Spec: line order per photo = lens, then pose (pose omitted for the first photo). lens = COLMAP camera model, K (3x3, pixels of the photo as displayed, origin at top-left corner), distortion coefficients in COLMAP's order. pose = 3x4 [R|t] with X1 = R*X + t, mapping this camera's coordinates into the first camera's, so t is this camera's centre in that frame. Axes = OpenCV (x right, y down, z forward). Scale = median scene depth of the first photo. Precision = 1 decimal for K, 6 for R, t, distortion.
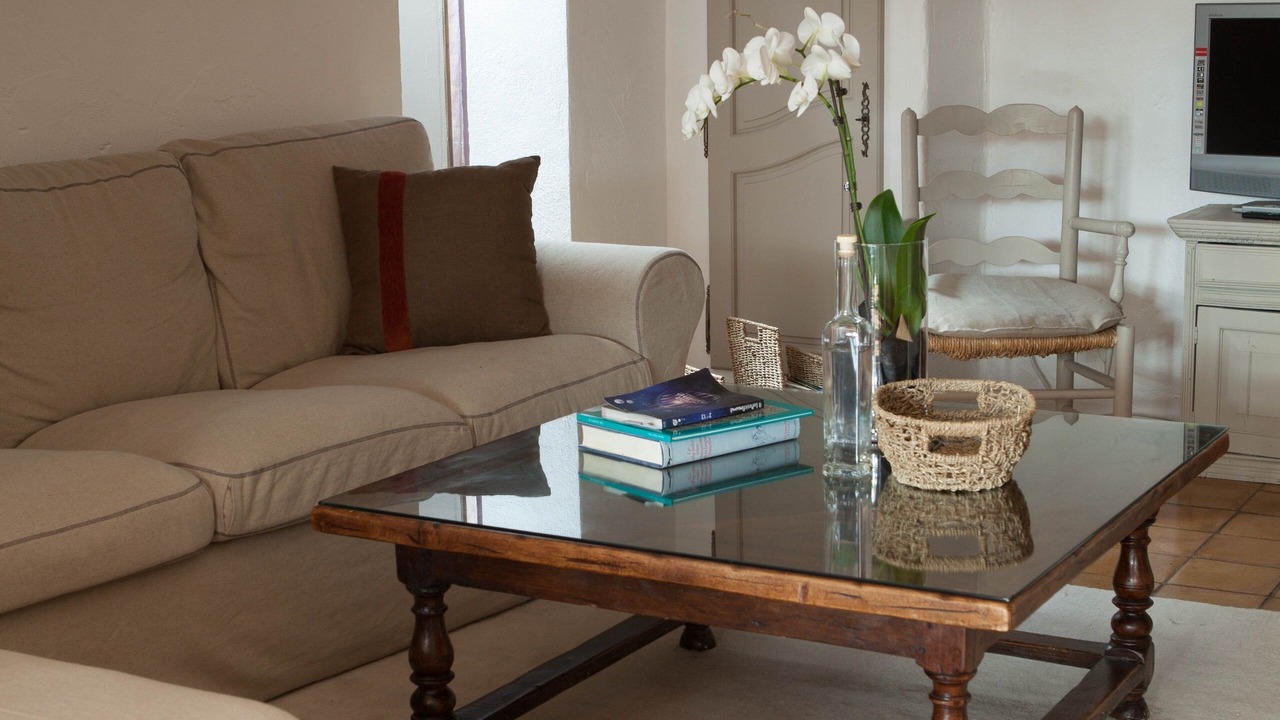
lens RADIAL K [[2008.4, 0, 640.0], [0, 2008.4, 360.0], [0, 0, 1]] dist [-0.021916, 0.051621]
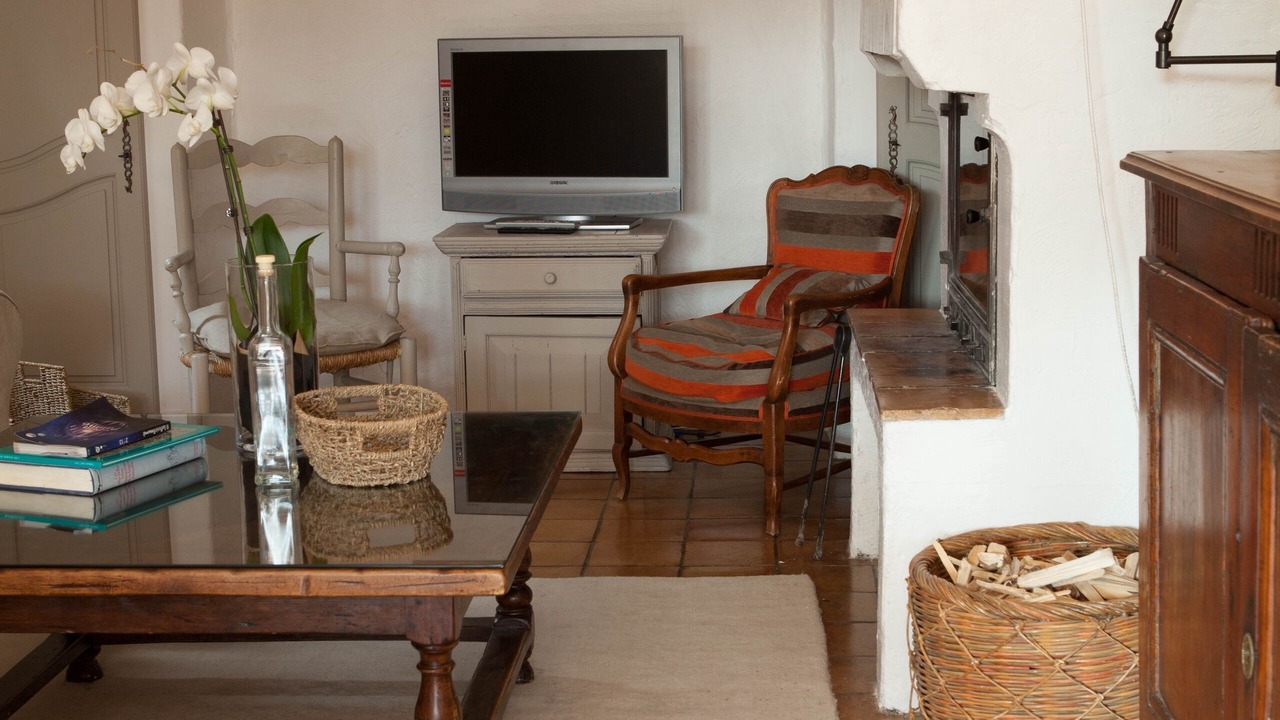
lens RADIAL K [[2008.4, 0, 640.0], [0, 2008.4, 360.0], [0, 0, 1]] dist [-0.021916, 0.051621]
pose [[0.900552, -0.074328, 0.428348, -0.165967], [0.083004, 0.996548, -0.001583, 0.010202], [-0.426752, 0.036980, 0.903612, -0.036525]]
